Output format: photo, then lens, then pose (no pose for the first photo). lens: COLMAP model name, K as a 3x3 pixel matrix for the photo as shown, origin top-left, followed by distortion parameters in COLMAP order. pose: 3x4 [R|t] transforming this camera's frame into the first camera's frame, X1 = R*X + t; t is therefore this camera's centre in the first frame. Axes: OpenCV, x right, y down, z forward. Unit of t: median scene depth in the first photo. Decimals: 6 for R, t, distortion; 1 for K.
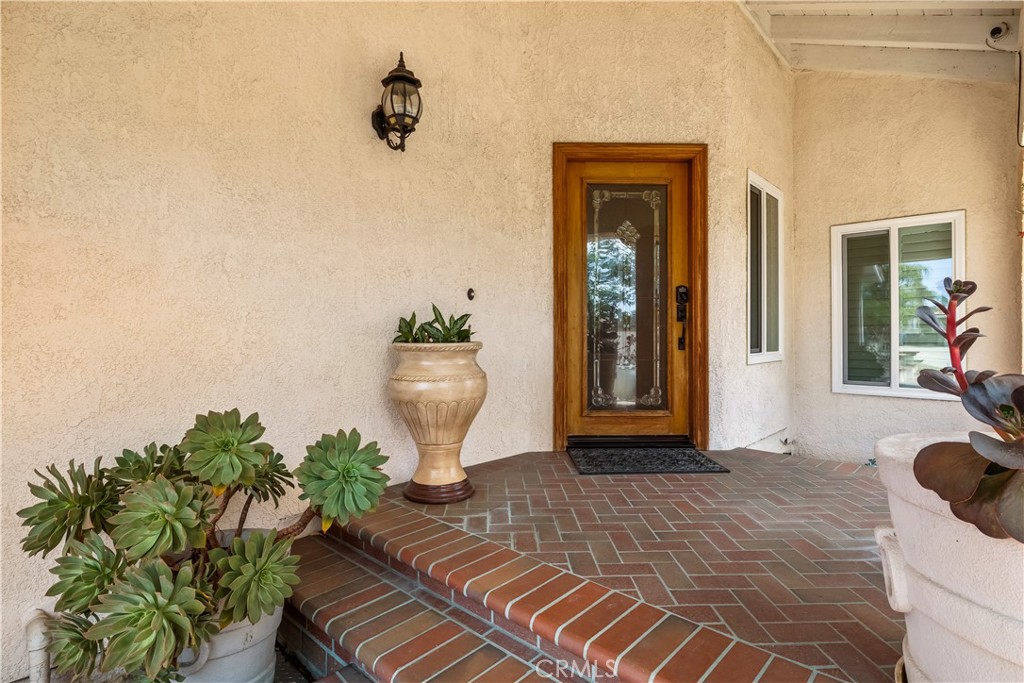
lens RADIAL K [[521.4, 0, 507.4], [0, 521.4, 328.4], [0, 0, 1]] dist [0.000493, -0.000285]
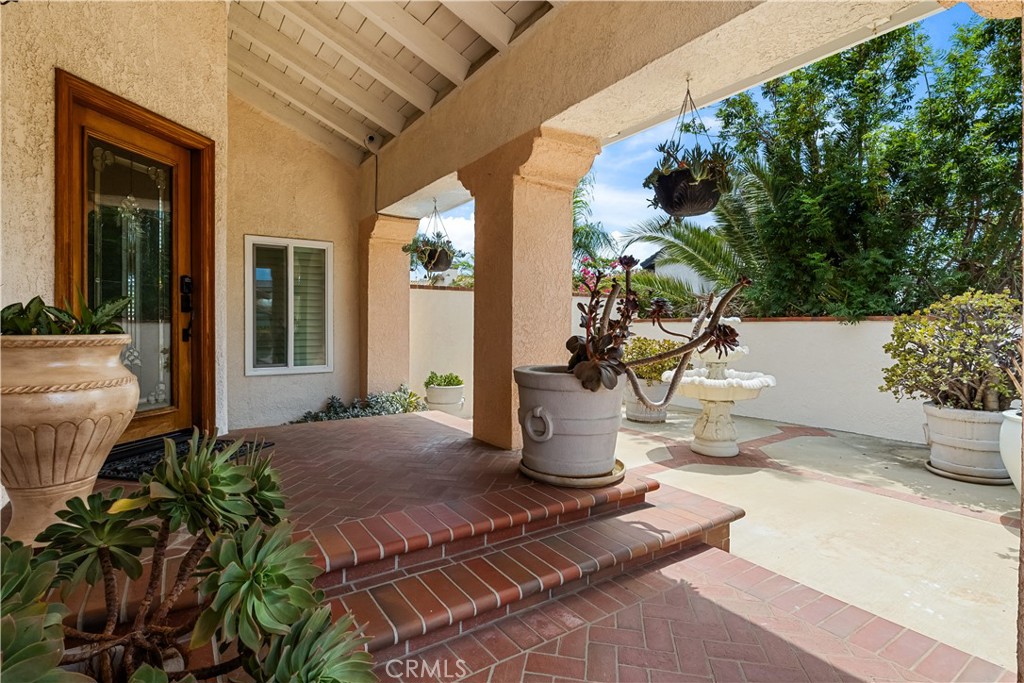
lens RADIAL K [[521.4, 0, 507.4], [0, 521.4, 328.4], [0, 0, 1]] dist [0.000493, -0.000285]
pose [[0.224603, -0.001723, 0.974449, -0.480094], [-0.006861, 0.999971, 0.003350, 0.009334], [-0.974426, -0.007438, 0.224584, 0.196497]]
